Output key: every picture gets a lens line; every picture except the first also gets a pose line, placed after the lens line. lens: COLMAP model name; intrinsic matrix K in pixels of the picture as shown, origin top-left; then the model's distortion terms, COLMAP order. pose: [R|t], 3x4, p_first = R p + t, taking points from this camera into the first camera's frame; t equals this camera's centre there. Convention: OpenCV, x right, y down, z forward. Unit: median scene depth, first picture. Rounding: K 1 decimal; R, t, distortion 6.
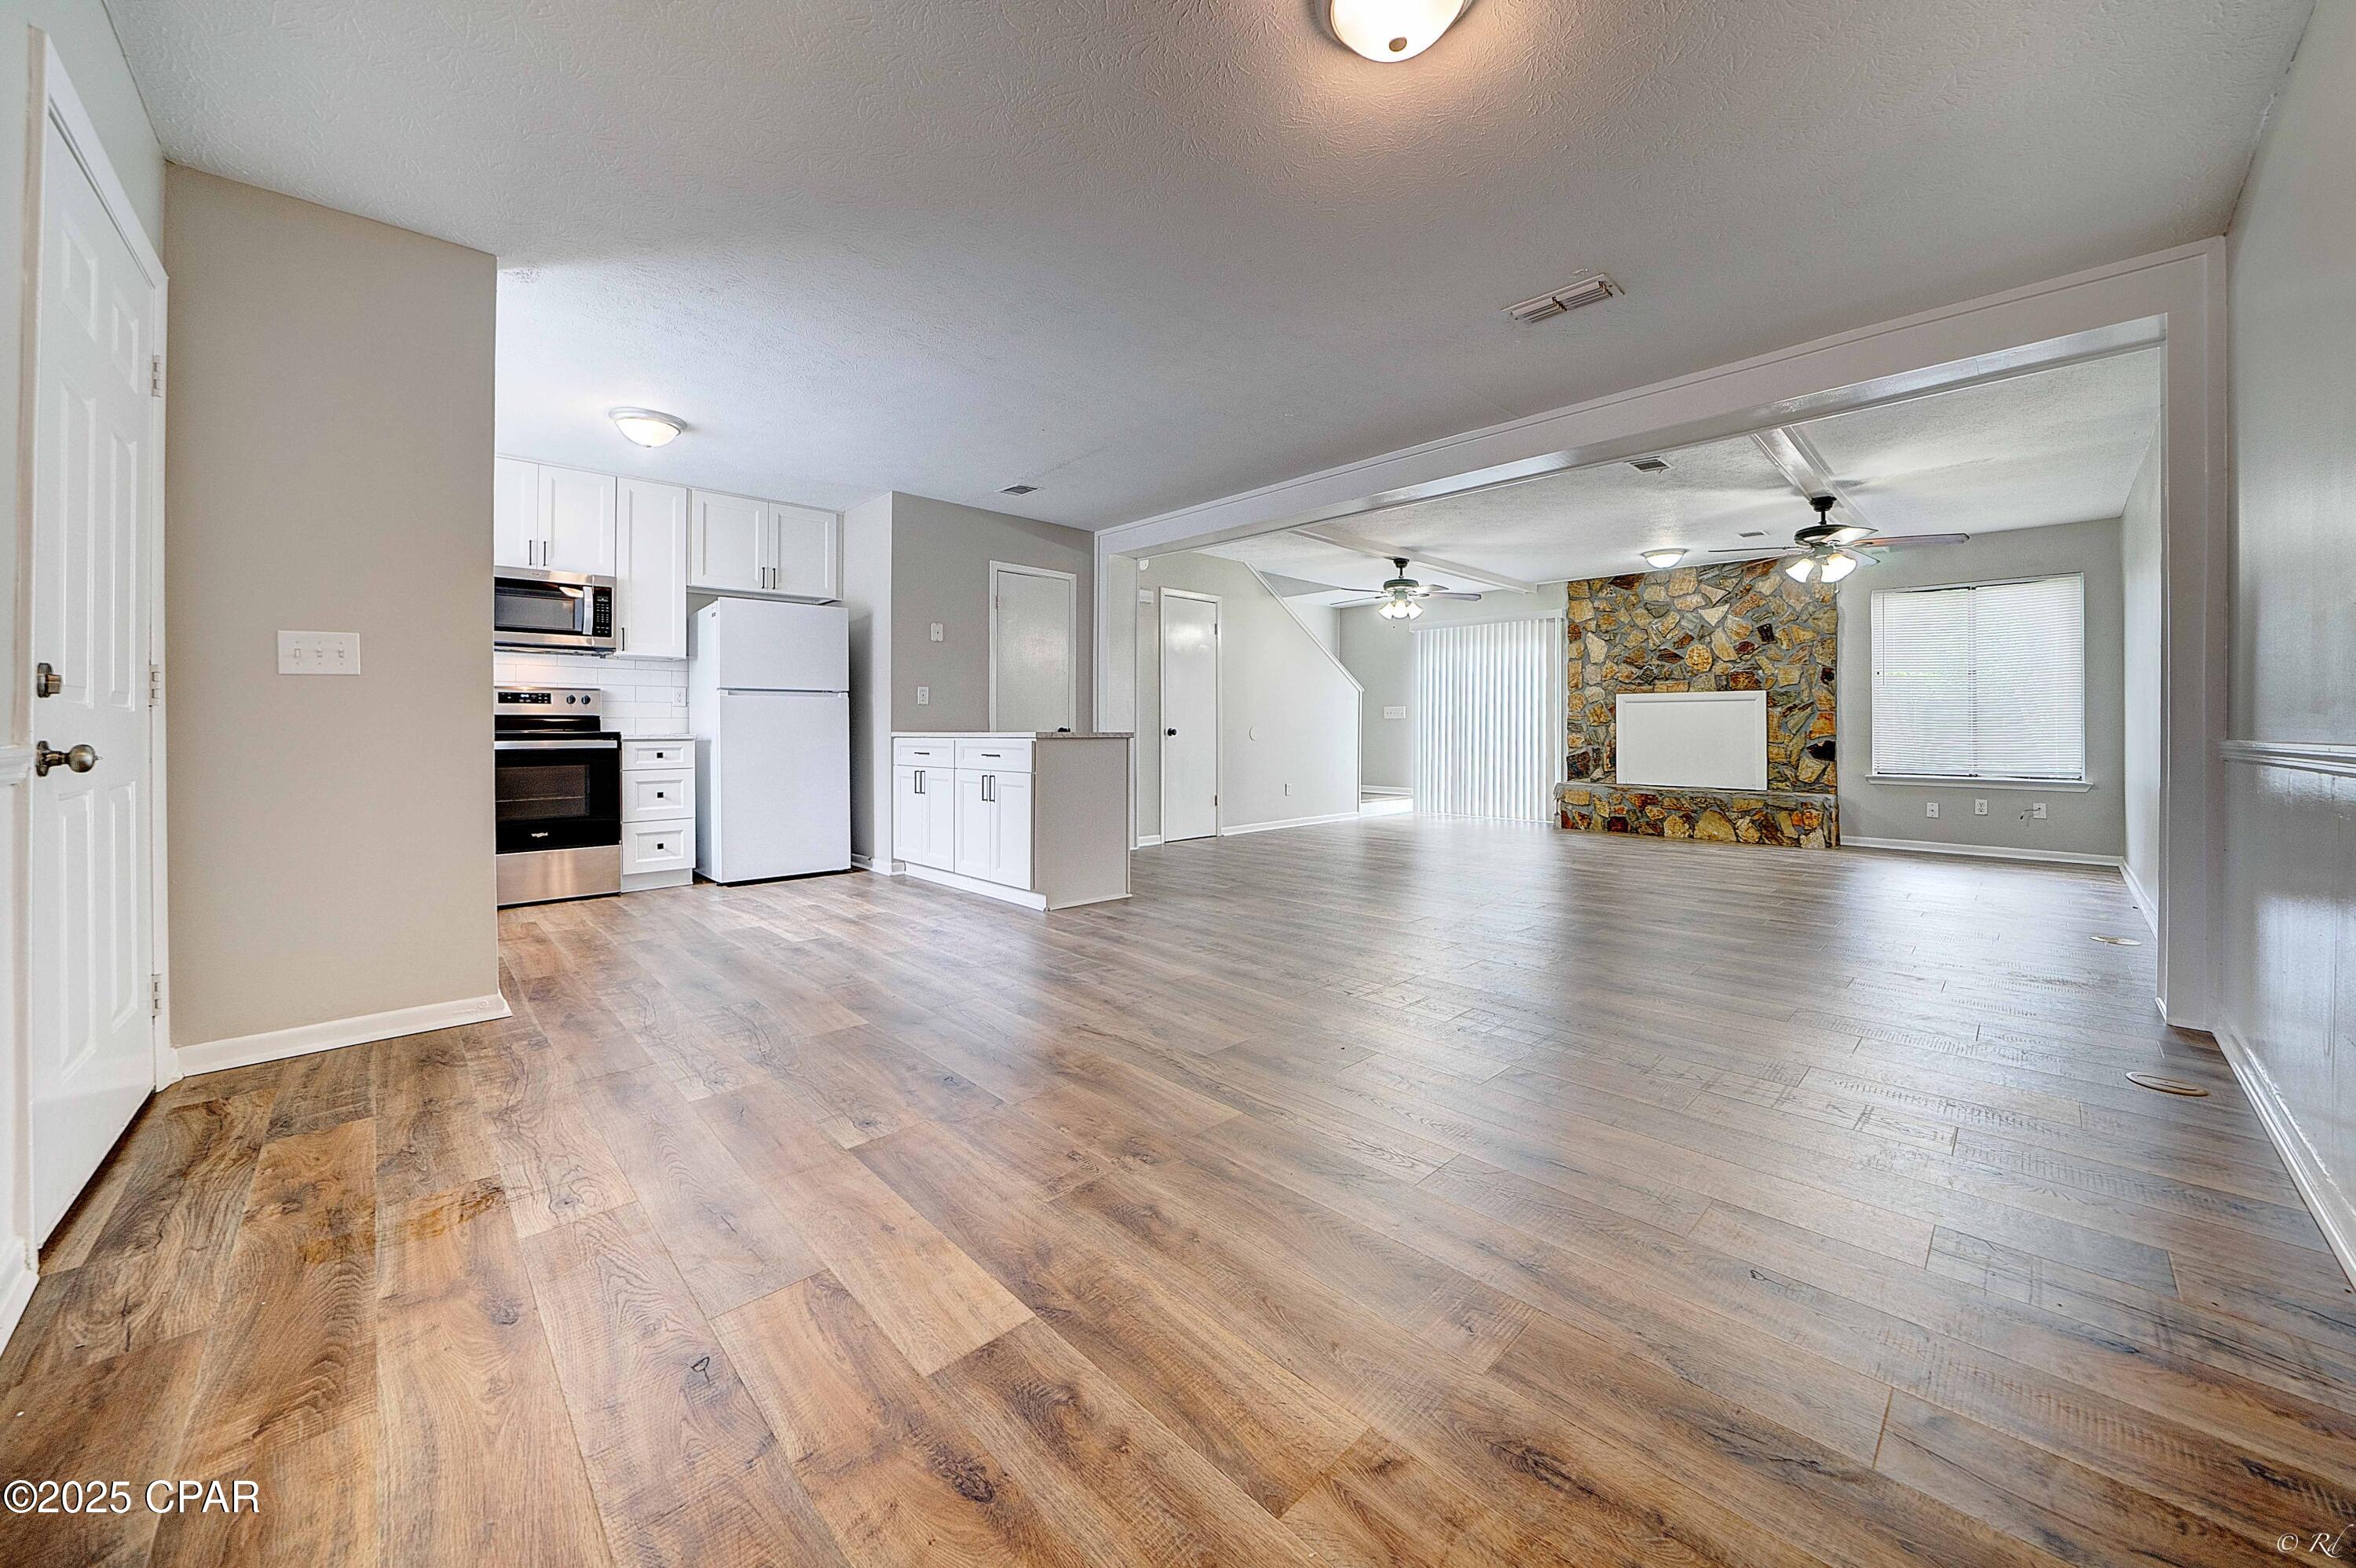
lens RADIAL K [[832.9, 0, 1170.0], [0, 832.9, 732.6], [0, 0, 1]] dist [-0.014923, 0.000328]
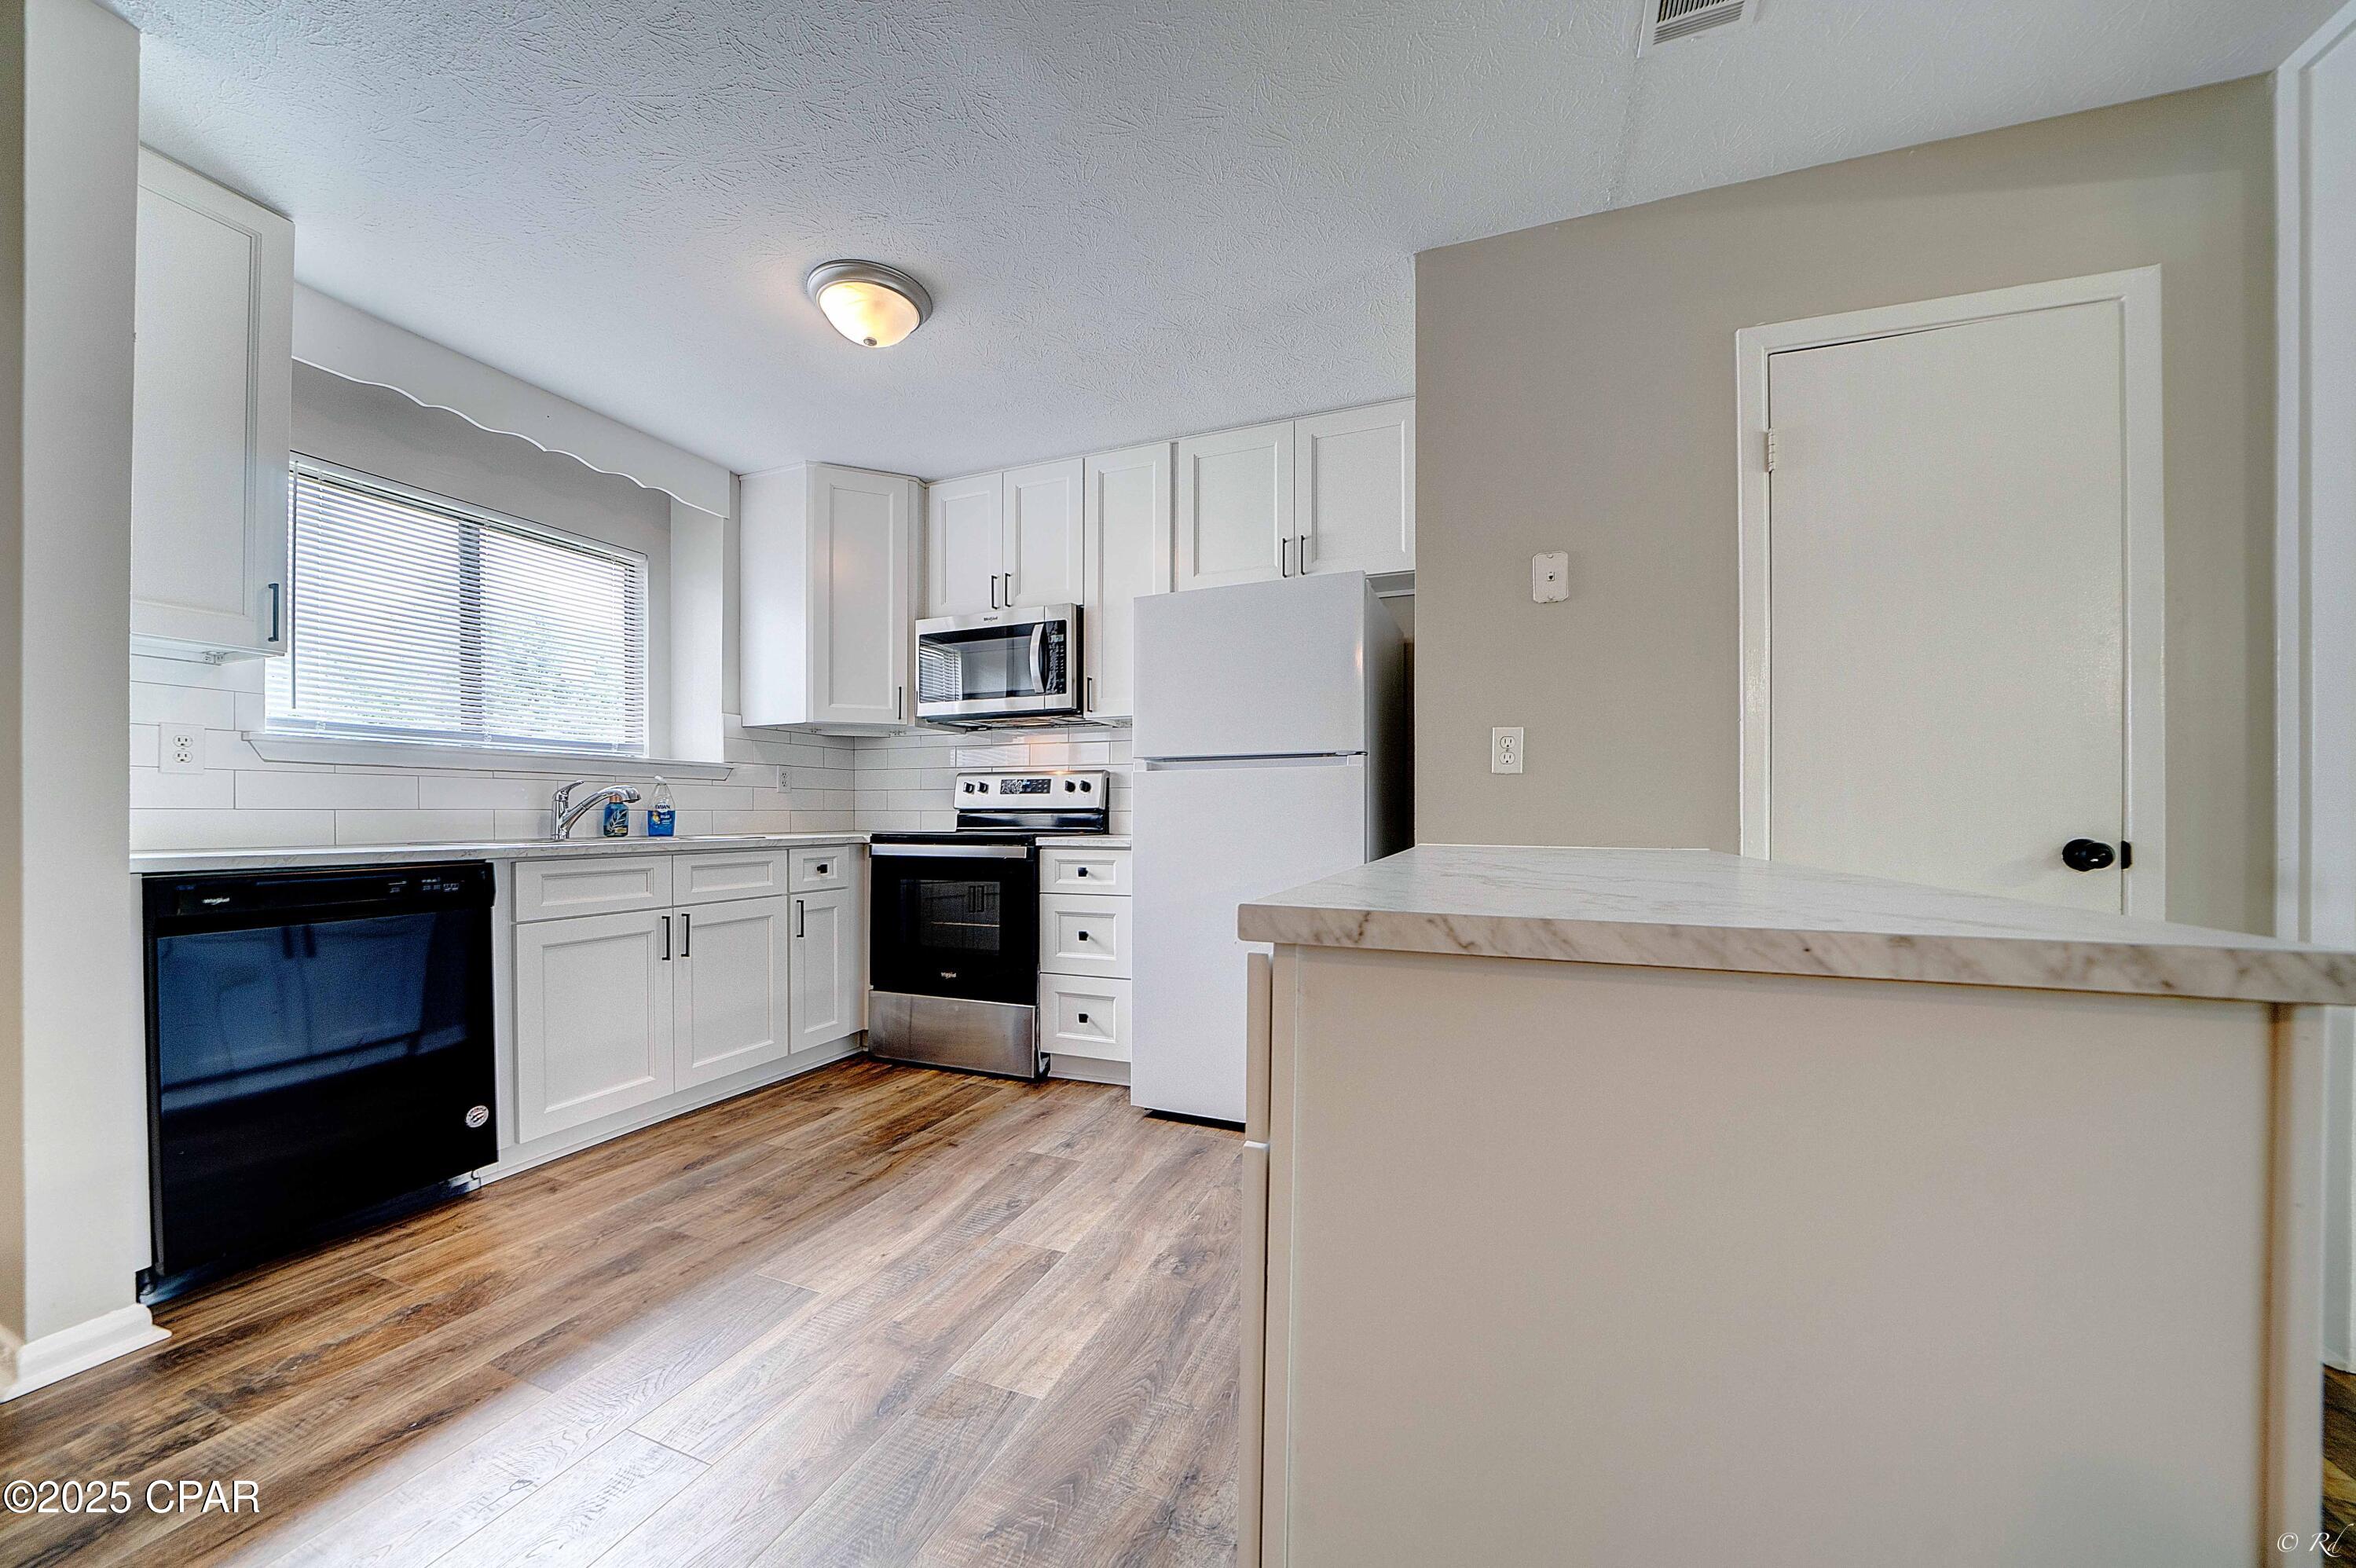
lens RADIAL K [[832.9, 0, 1186.2], [0, 832.9, 814.3], [0, 0, 1]] dist [-0.014923, 0.000328]
pose [[0.430316, 0.000928, -0.902678, -0.012455], [-0.006067, 0.999980, -0.001865, -0.010175], [0.902658, 0.006279, 0.430312, 0.533829]]
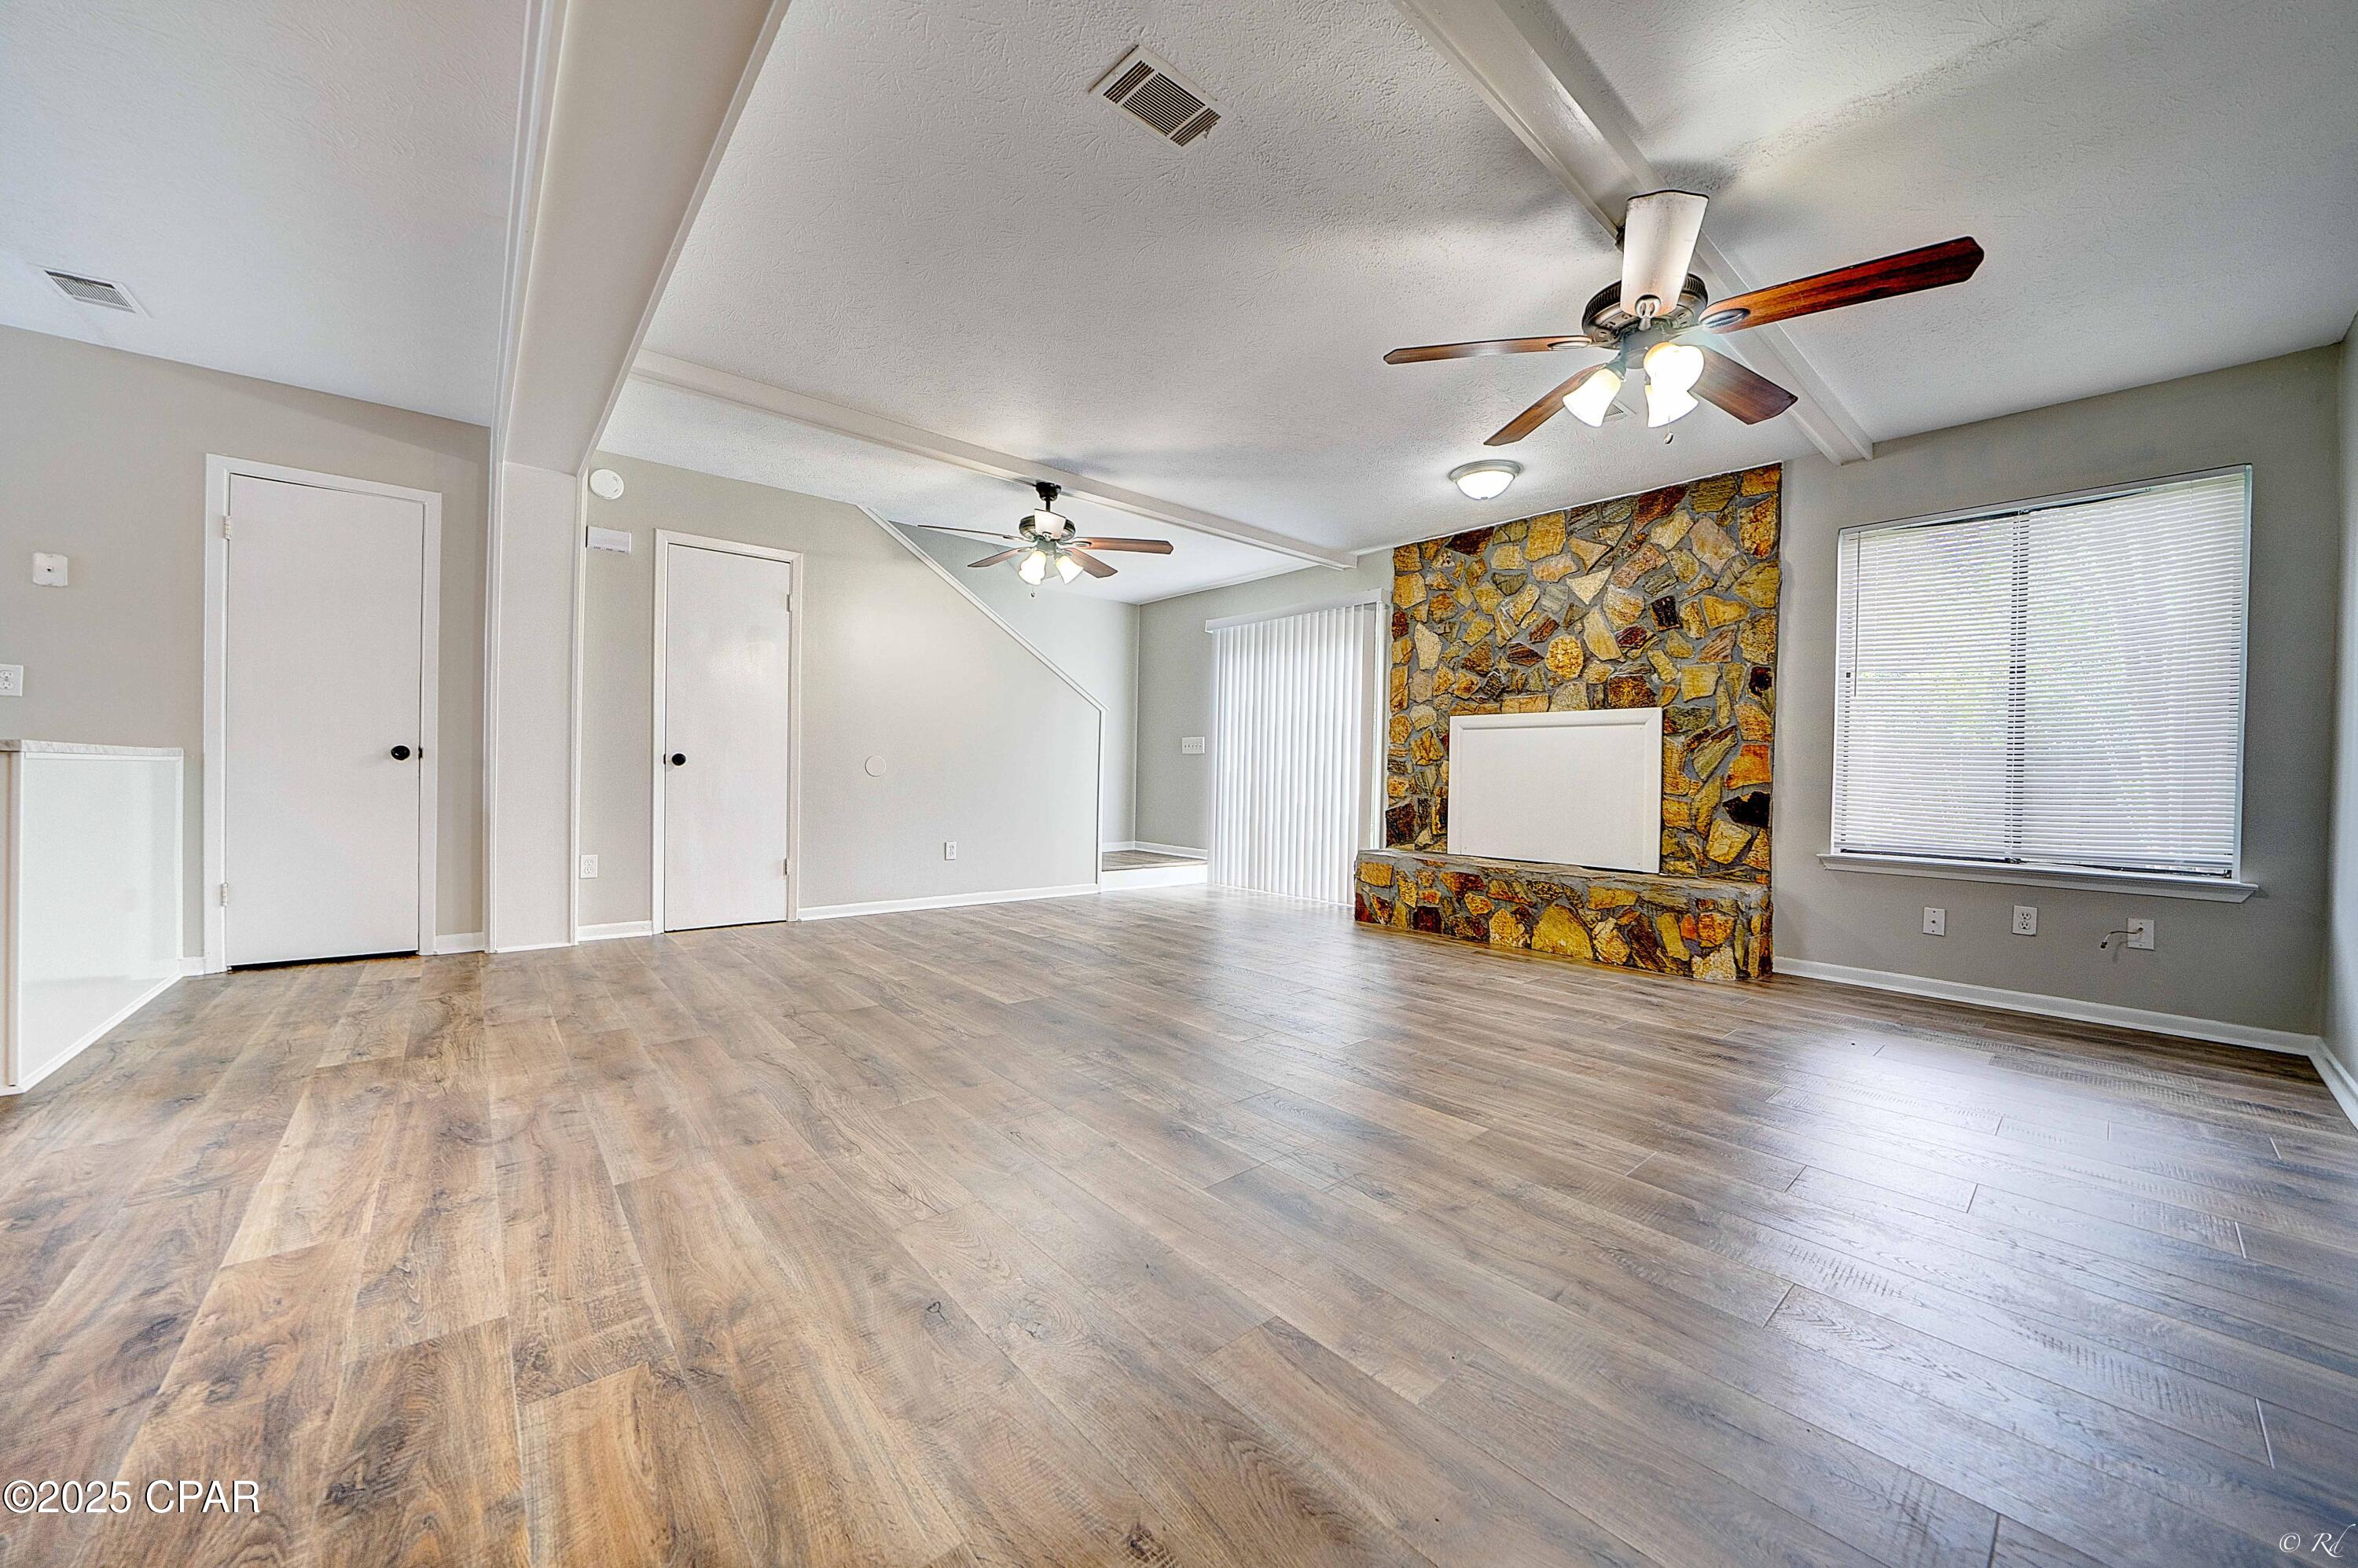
lens RADIAL K [[833.6, 0, 1161.1], [0, 833.6, 790.7], [0, 0, 1]] dist [-0.014923, 0.000328]
pose [[0.998434, 0.018402, -0.052826, 0.386481], [-0.017627, 0.999730, 0.015111, 0.006761], [0.053090, -0.014156, 0.998489, 0.373995]]
